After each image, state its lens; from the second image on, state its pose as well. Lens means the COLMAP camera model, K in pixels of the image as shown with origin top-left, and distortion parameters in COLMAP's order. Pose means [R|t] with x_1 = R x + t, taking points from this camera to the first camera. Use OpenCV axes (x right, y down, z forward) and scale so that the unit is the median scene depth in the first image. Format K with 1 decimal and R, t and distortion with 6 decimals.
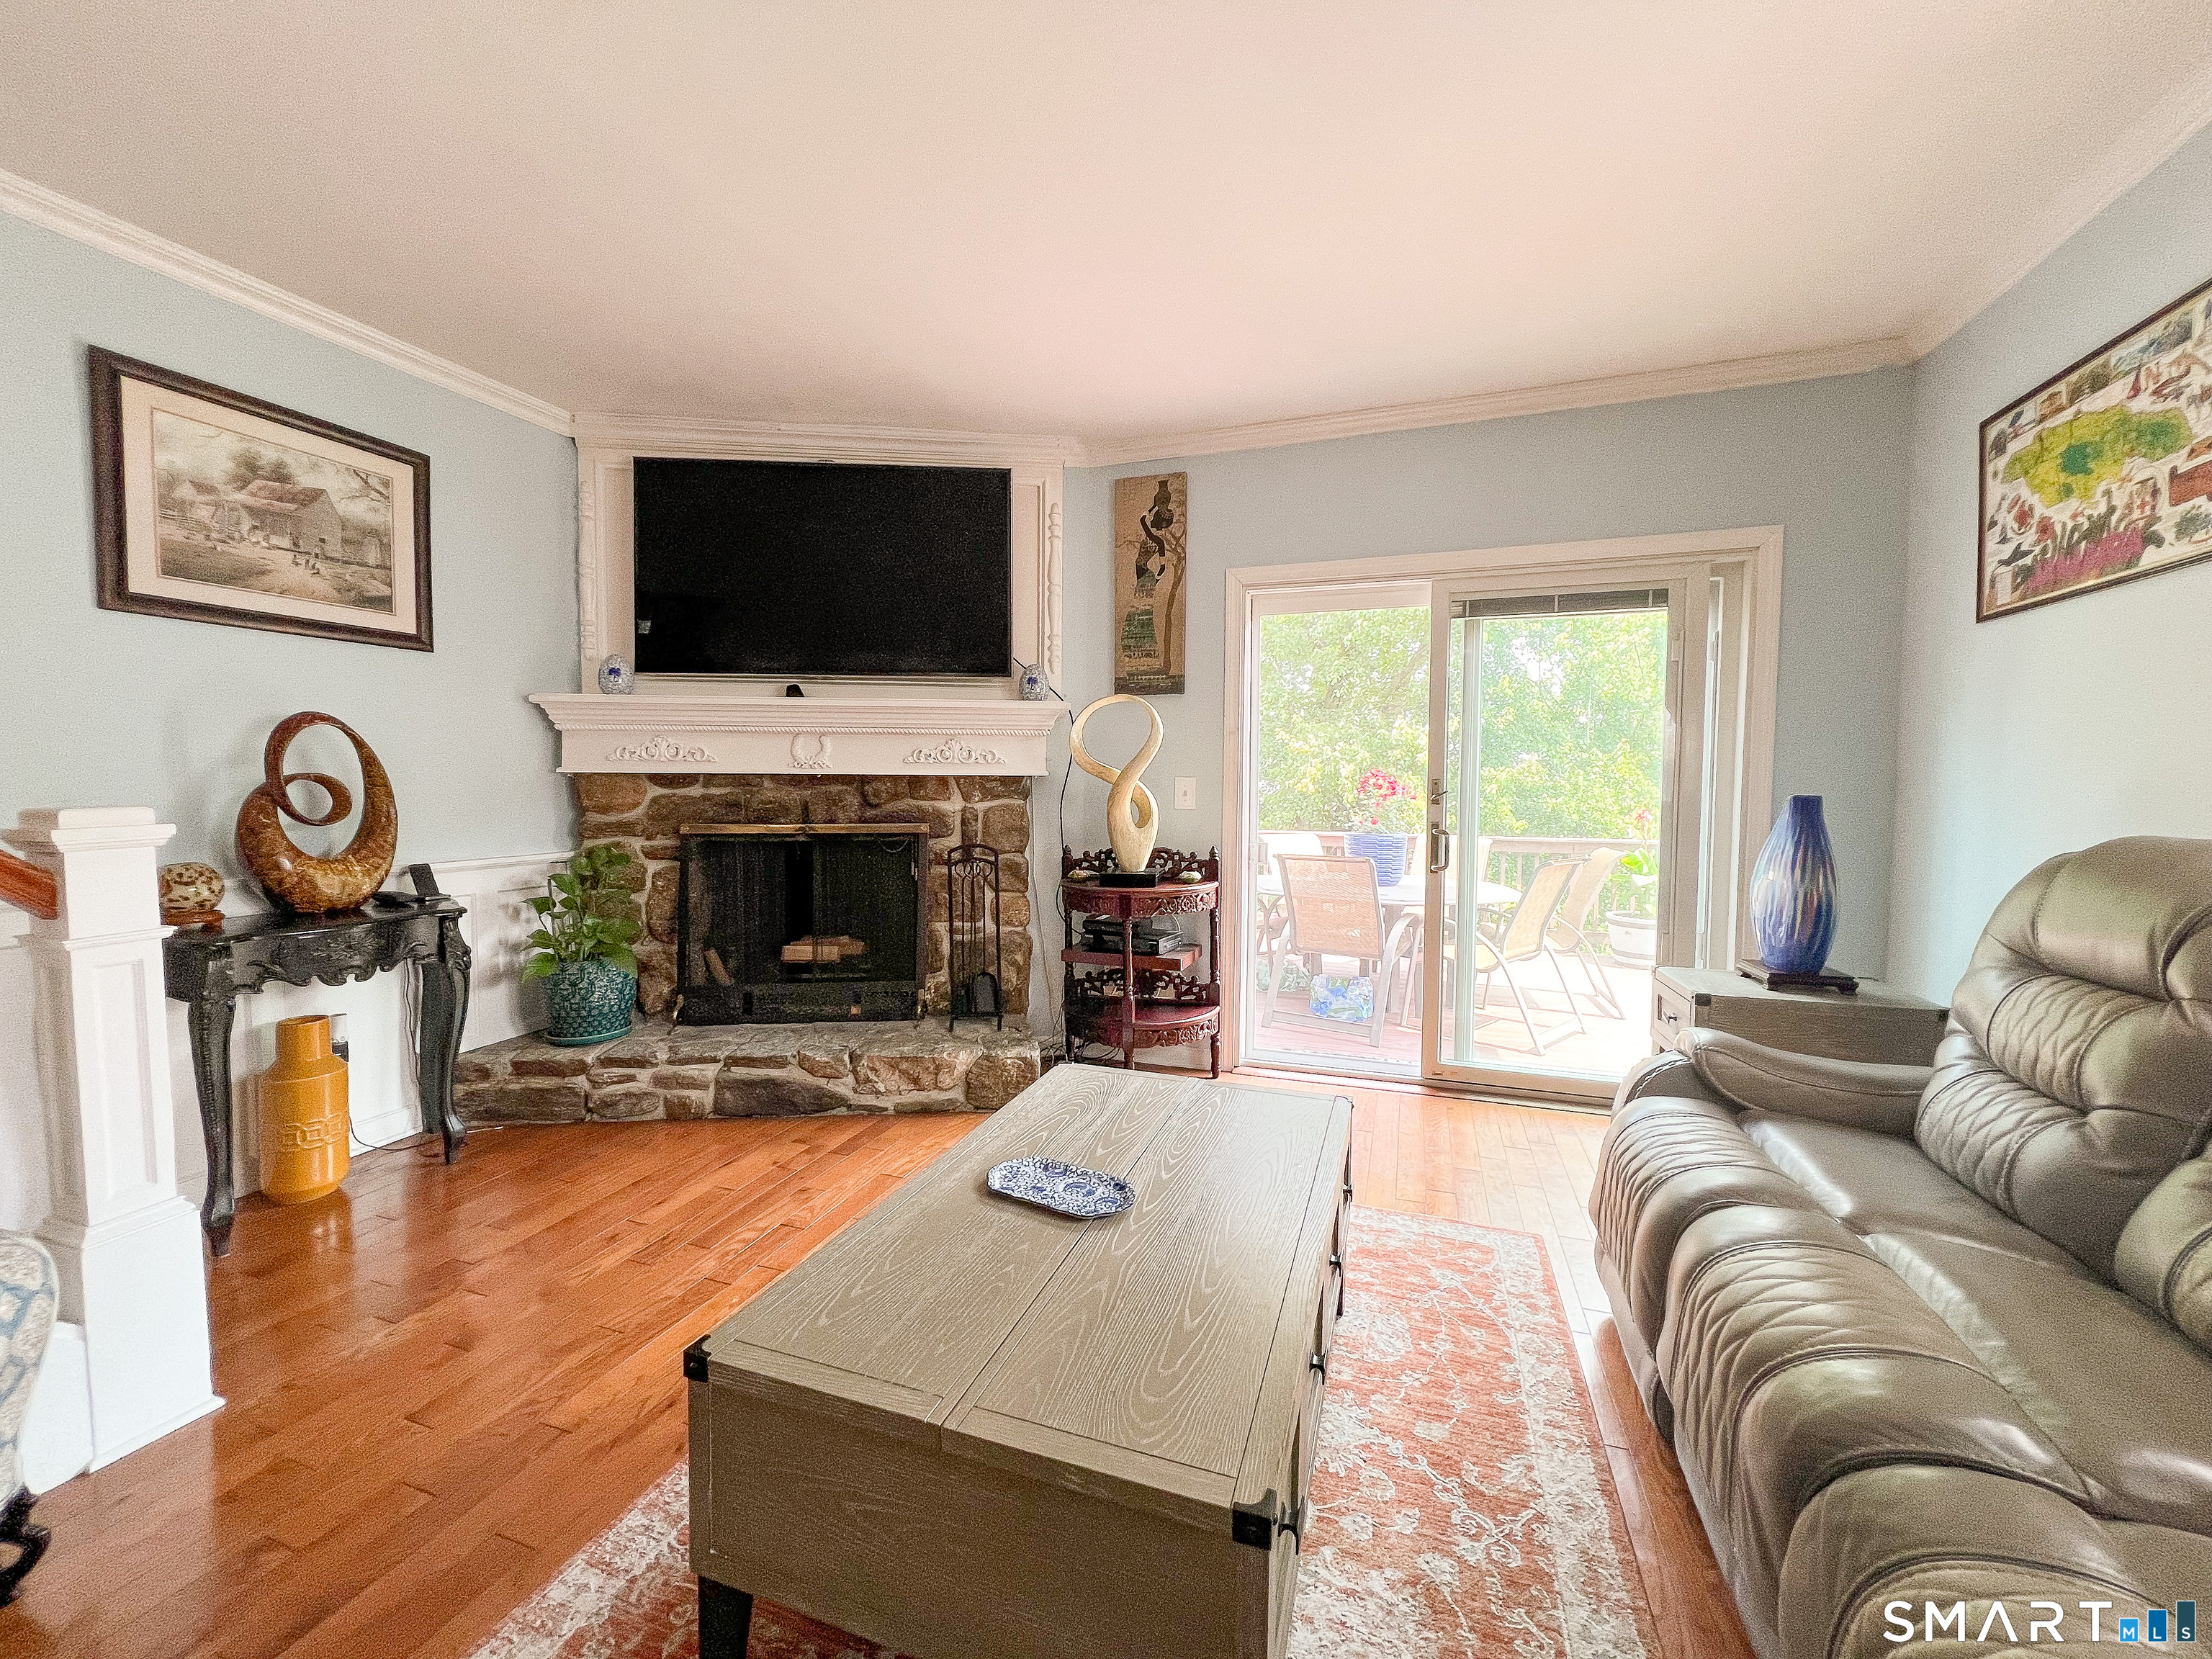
lens RADIAL K [[877.2, 0, 1106.0], [0, 877.2, 829.5], [0, 0, 1]] dist [-0.003276, 0.000305]
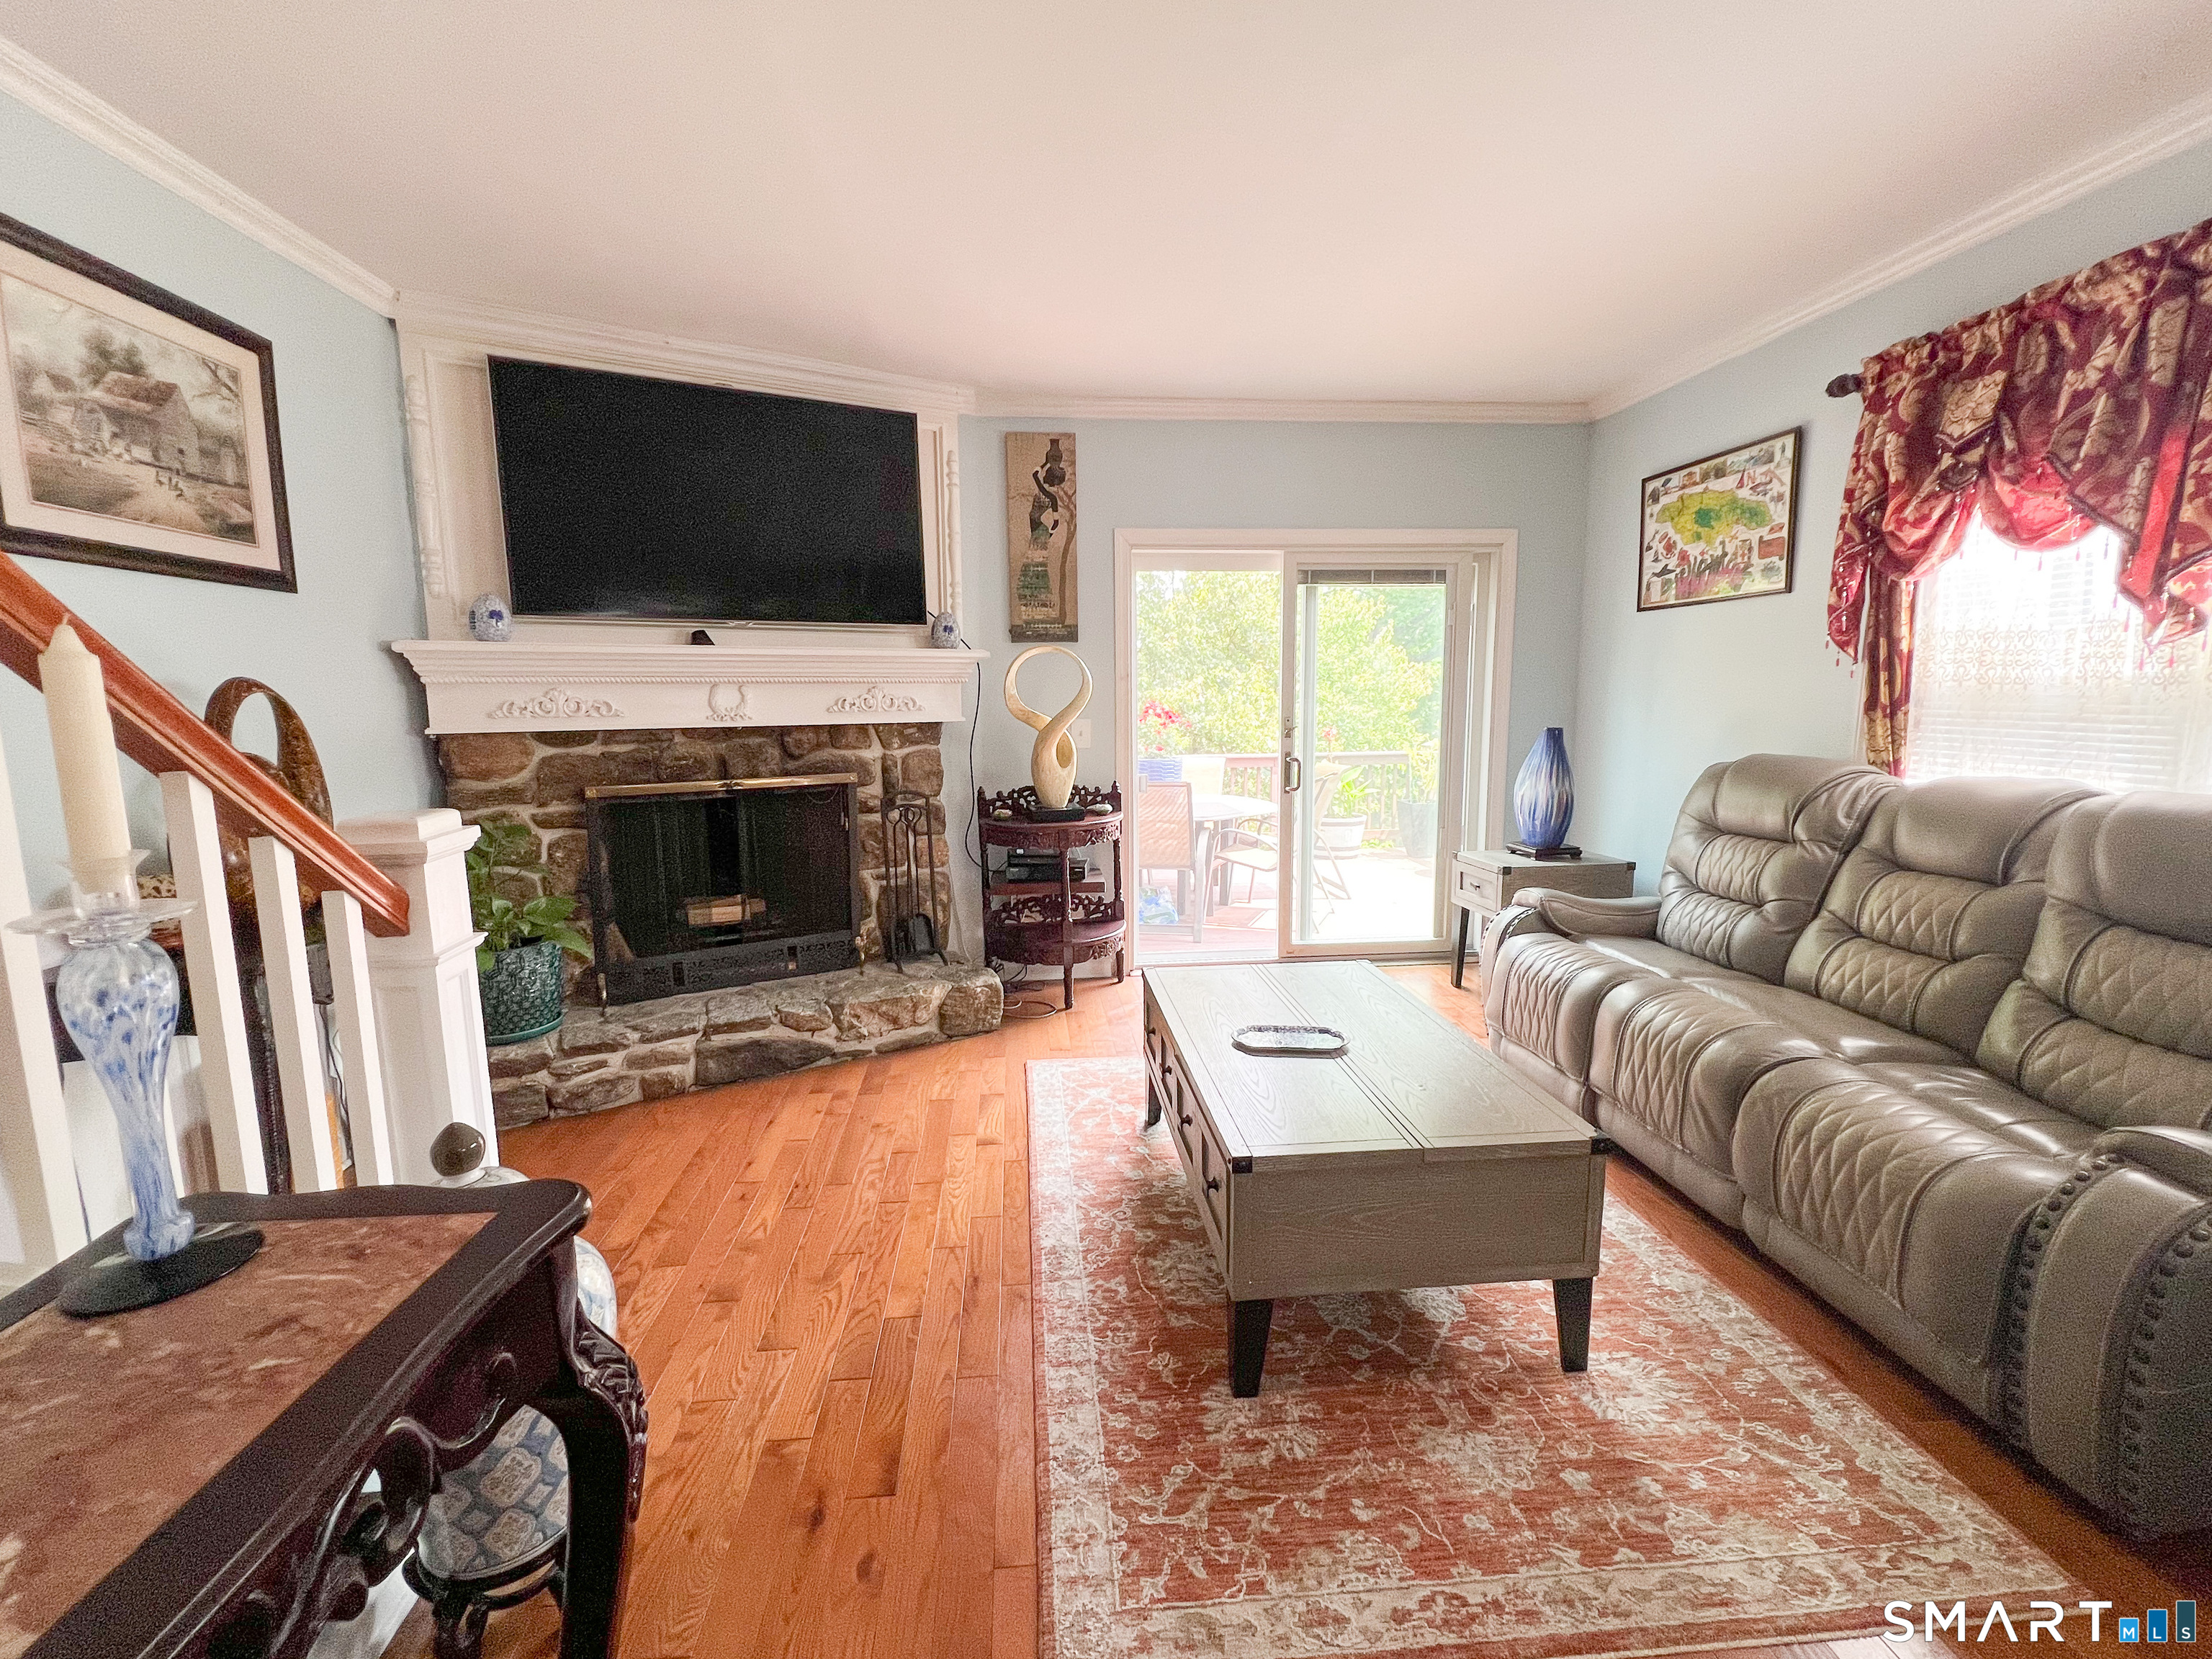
lens RADIAL K [[941.6, 0, 1098.3], [0, 941.6, 827.4], [0, 0, 1]] dist [-0.002103, -0.000178]
pose [[0.909345, -0.072458, 0.409684, -0.412547], [0.037704, 0.995018, 0.092292, -0.034689], [-0.414330, -0.068479, 0.907547, -0.096429]]
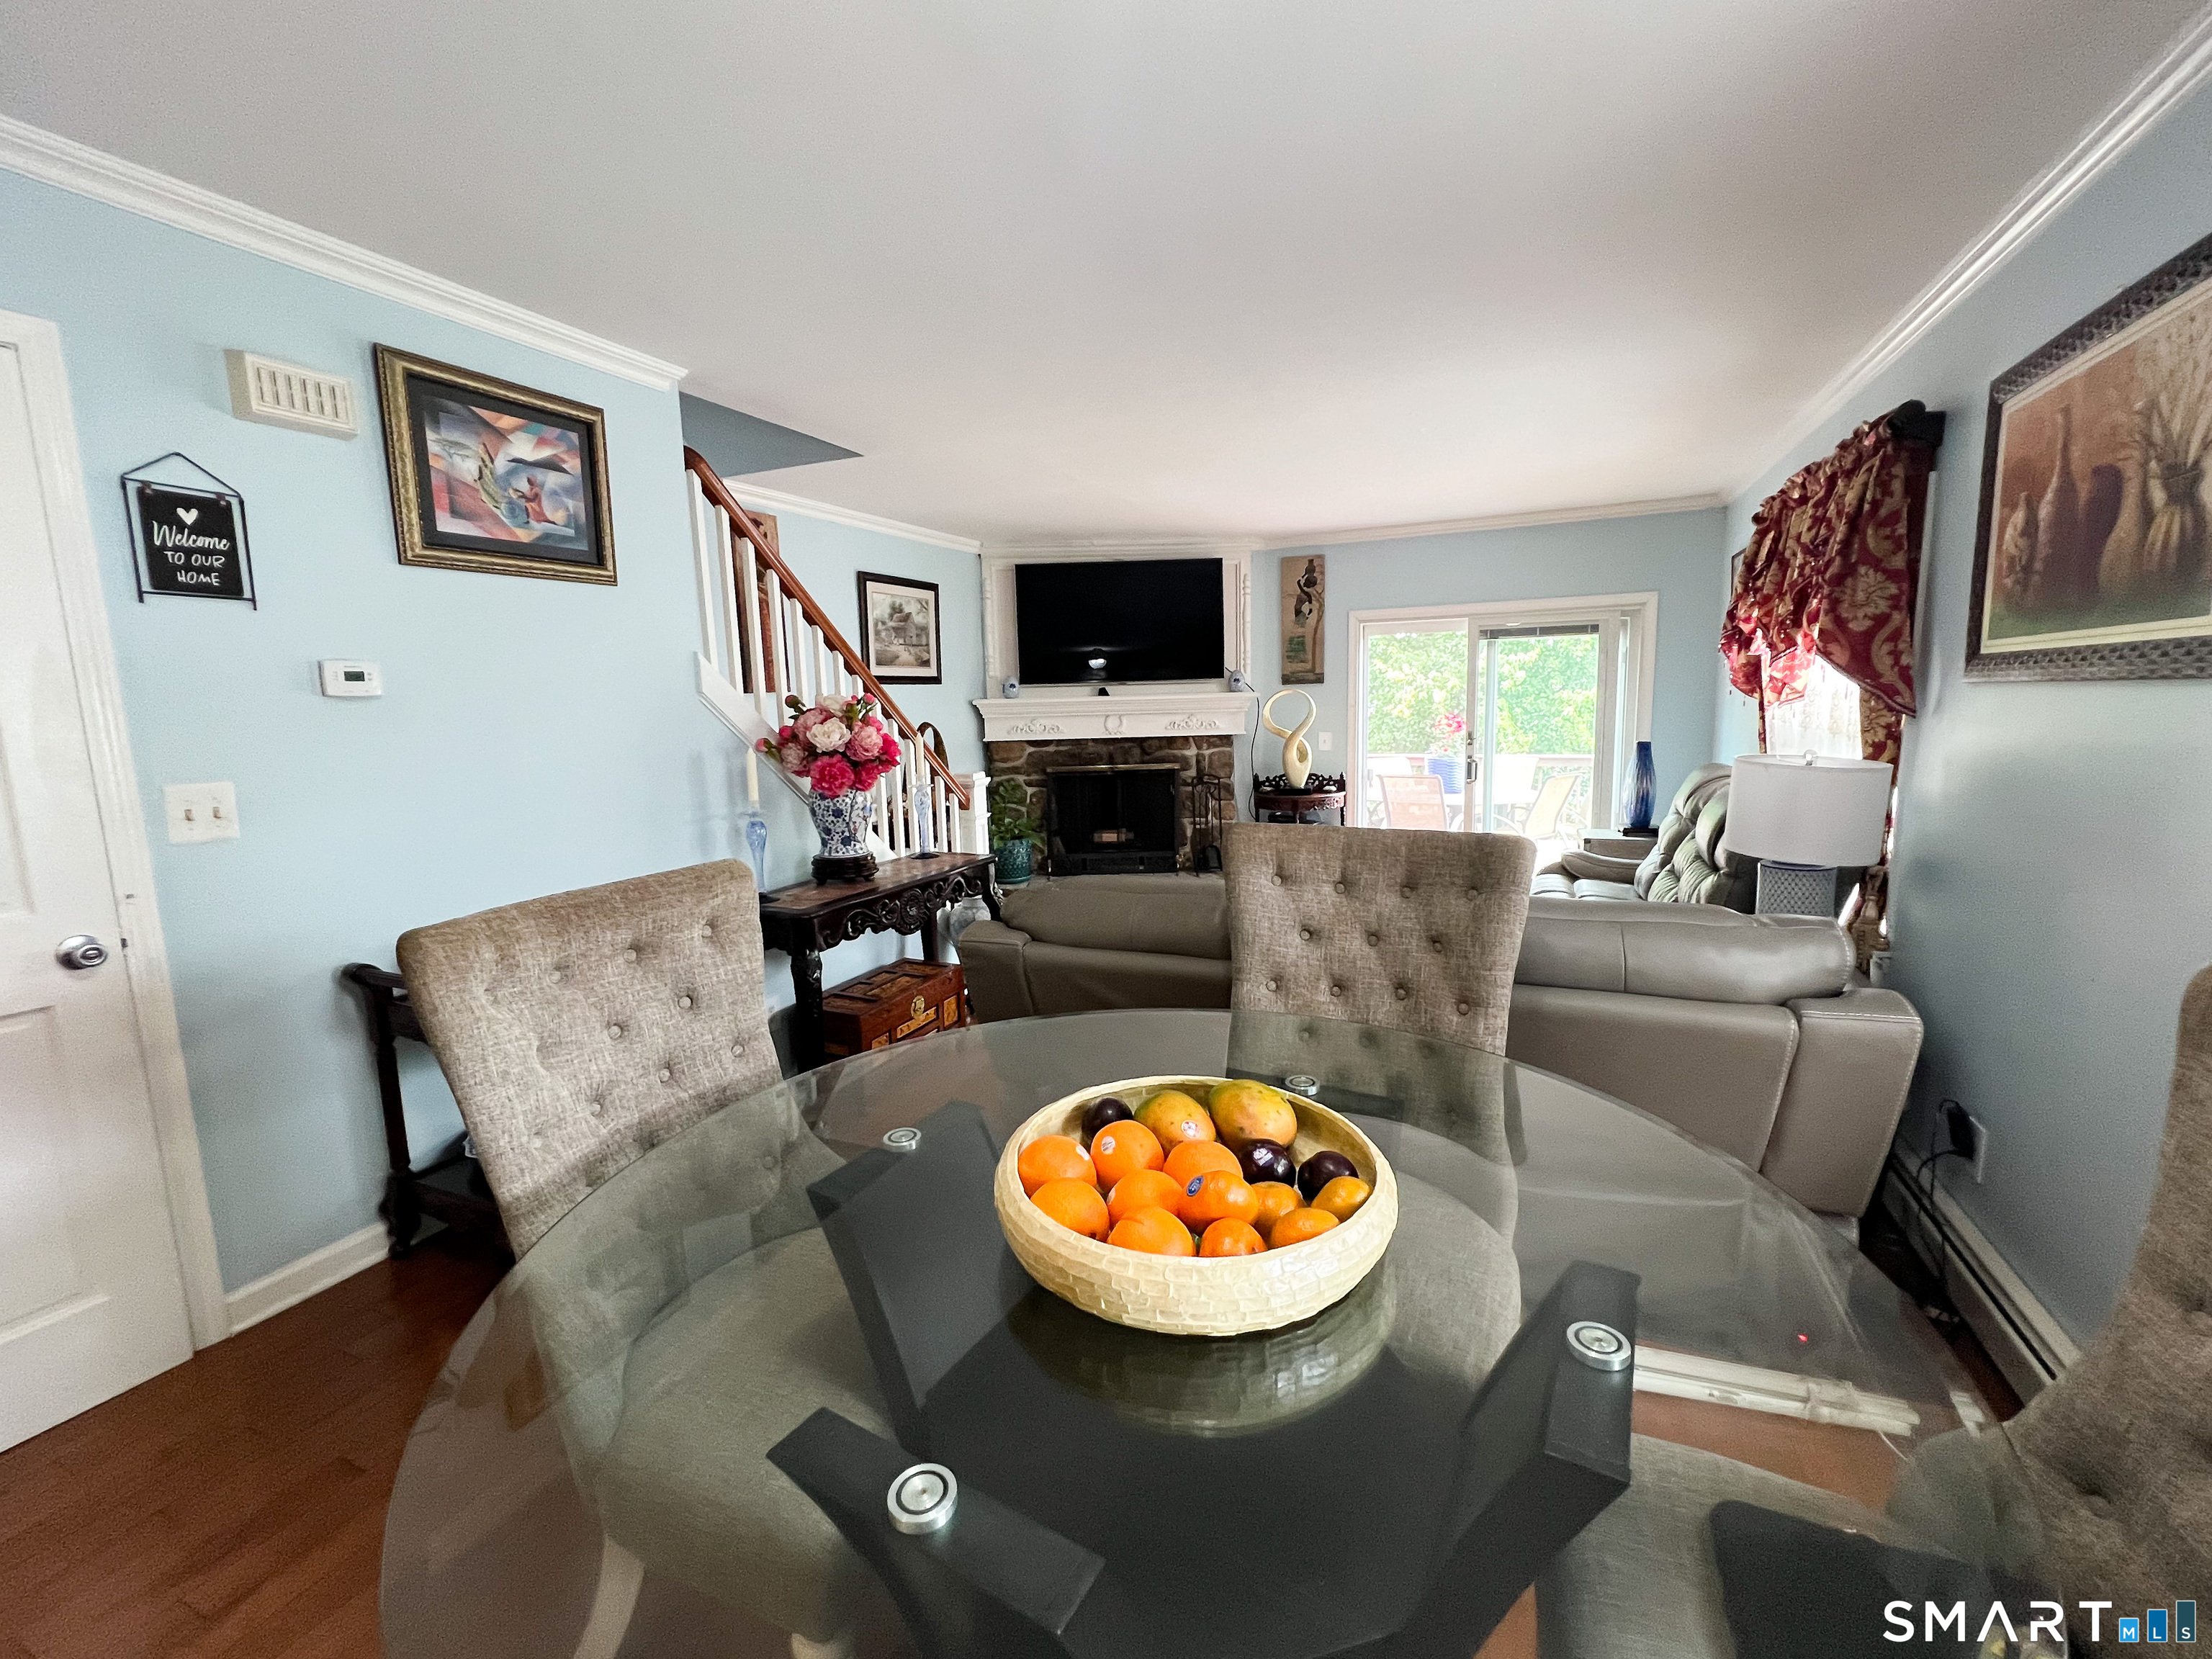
lens RADIAL K [[941.6, 0, 1098.3], [0, 941.6, 827.4], [0, 0, 1]] dist [-0.002103, -0.000178]
pose [[0.995578, -0.020538, -0.091667, -0.203010], [0.028064, 0.996272, 0.081575, -0.038904], [0.089650, -0.083786, 0.992443, -0.971449]]
